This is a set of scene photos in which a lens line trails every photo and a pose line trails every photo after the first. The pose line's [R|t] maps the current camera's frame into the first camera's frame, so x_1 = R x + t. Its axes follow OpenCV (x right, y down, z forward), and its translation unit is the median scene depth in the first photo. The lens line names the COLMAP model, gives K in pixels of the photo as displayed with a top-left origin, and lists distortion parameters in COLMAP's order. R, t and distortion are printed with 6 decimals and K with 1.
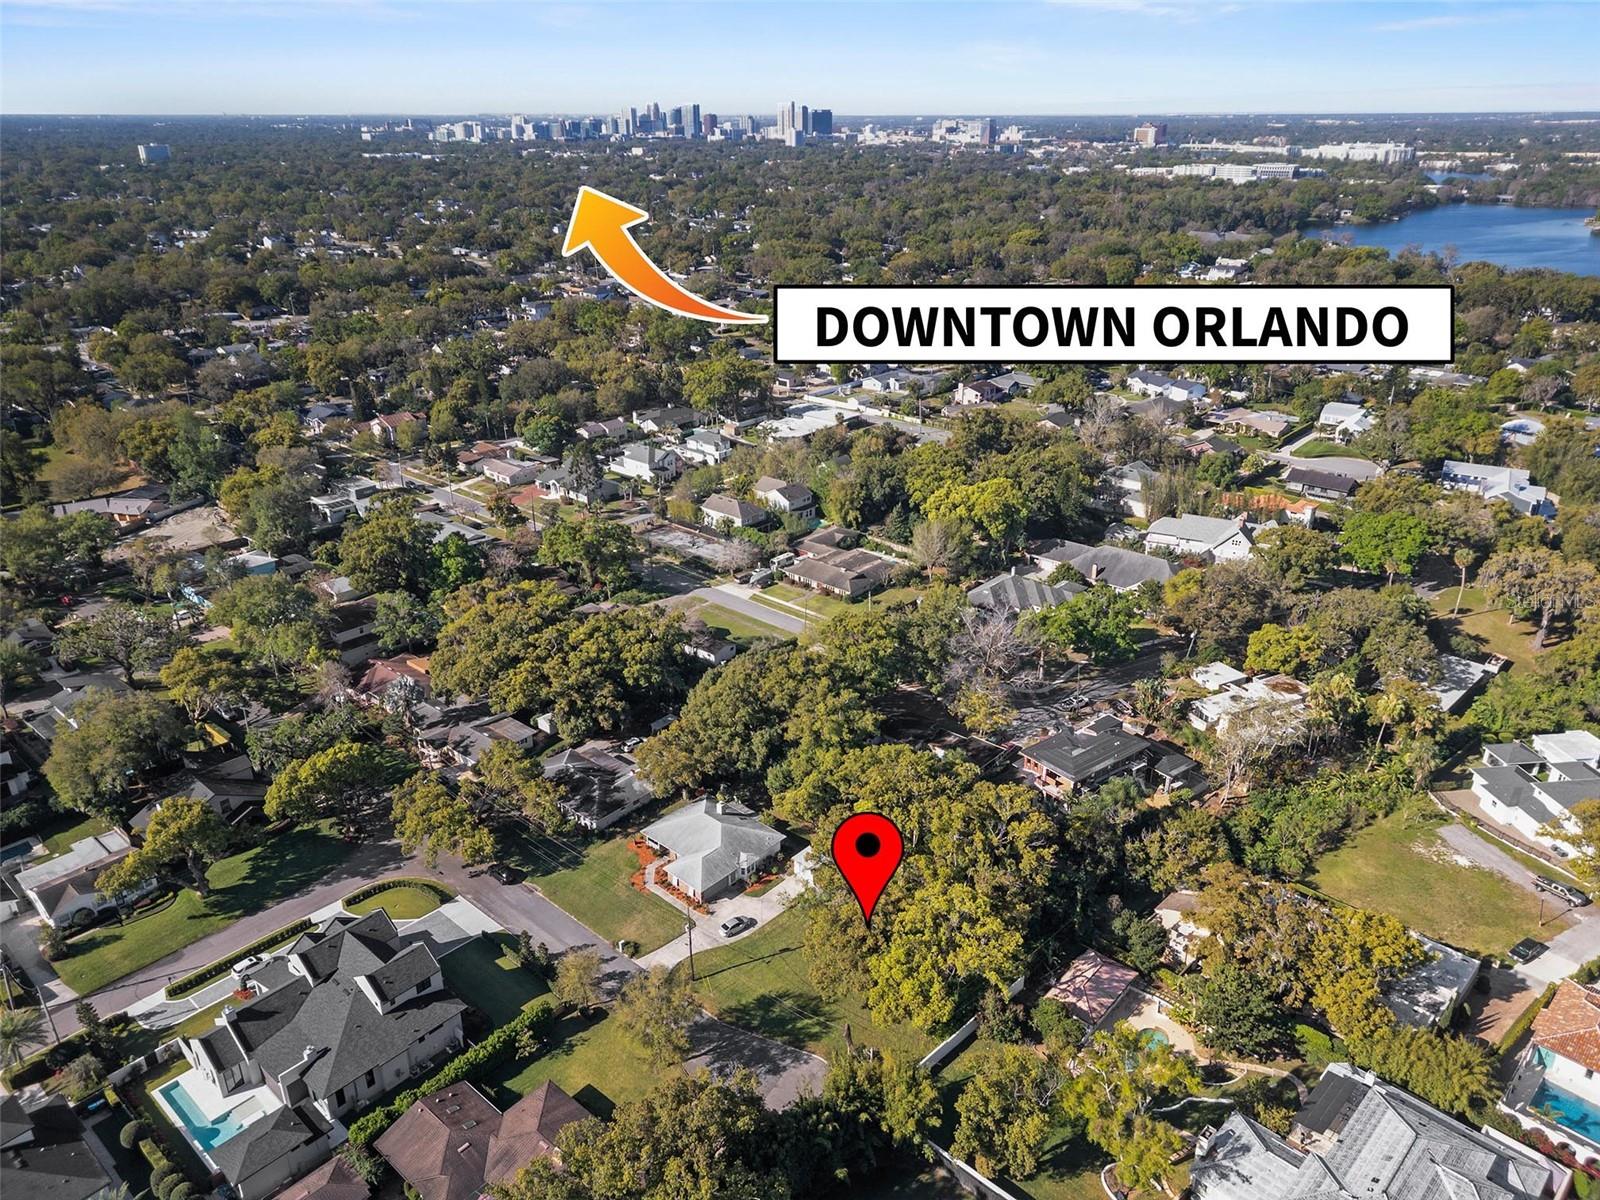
lens RADIAL K [[1119.4, 0, 800.0], [0, 1119.4, 600.0], [0, 0, 1]] dist [0.096907, -0.091667]
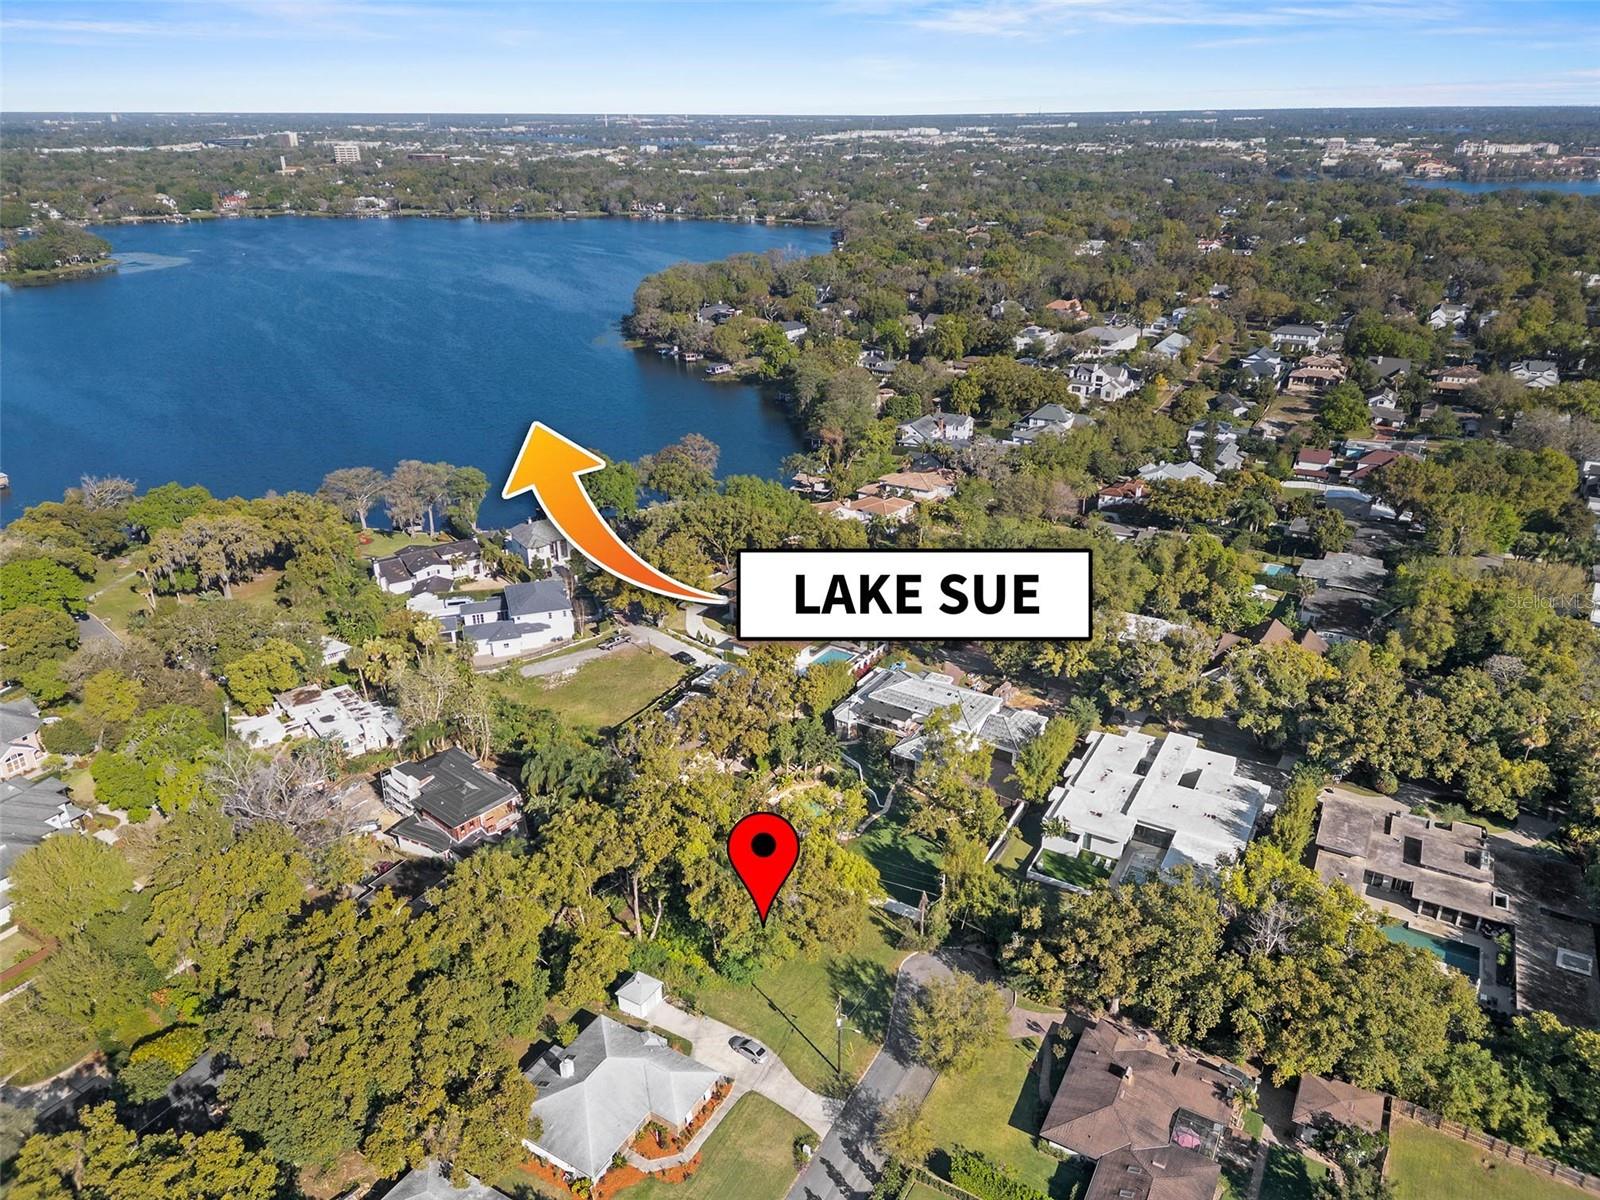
lens RADIAL K [[1119.4, 0, 800.0], [0, 1119.4, 600.0], [0, 0, 1]] dist [0.096907, -0.091667]
pose [[-0.205738, -0.389491, 0.897758, -0.692578], [0.391249, 0.808137, 0.440271, -0.345767], [-0.896993, 0.441827, -0.013877, 0.808287]]
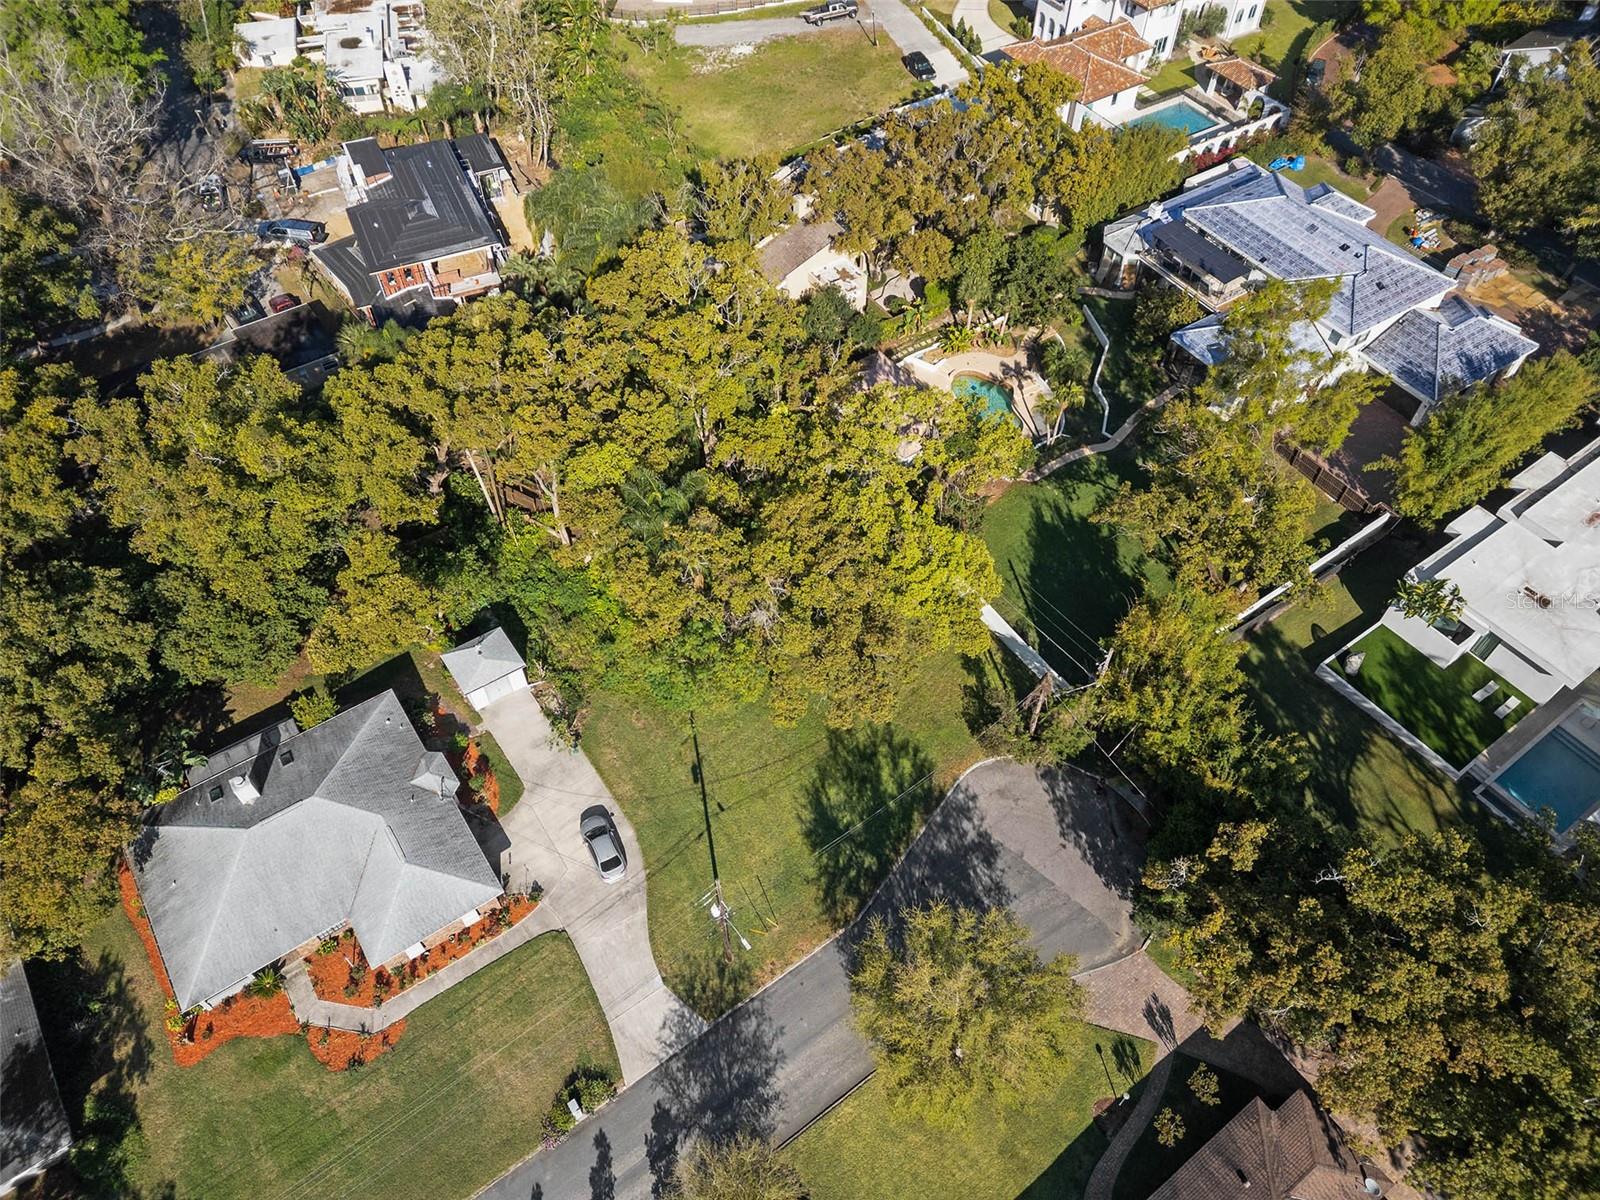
lens RADIAL K [[1119.4, 0, 800.0], [0, 1119.4, 600.0], [0, 0, 1]] dist [0.096907, -0.091667]
pose [[0.218433, -0.760396, 0.611625, -0.239905], [0.381748, 0.643395, 0.663559, -0.050317], [-0.898085, 0.088544, 0.430818, 0.704032]]
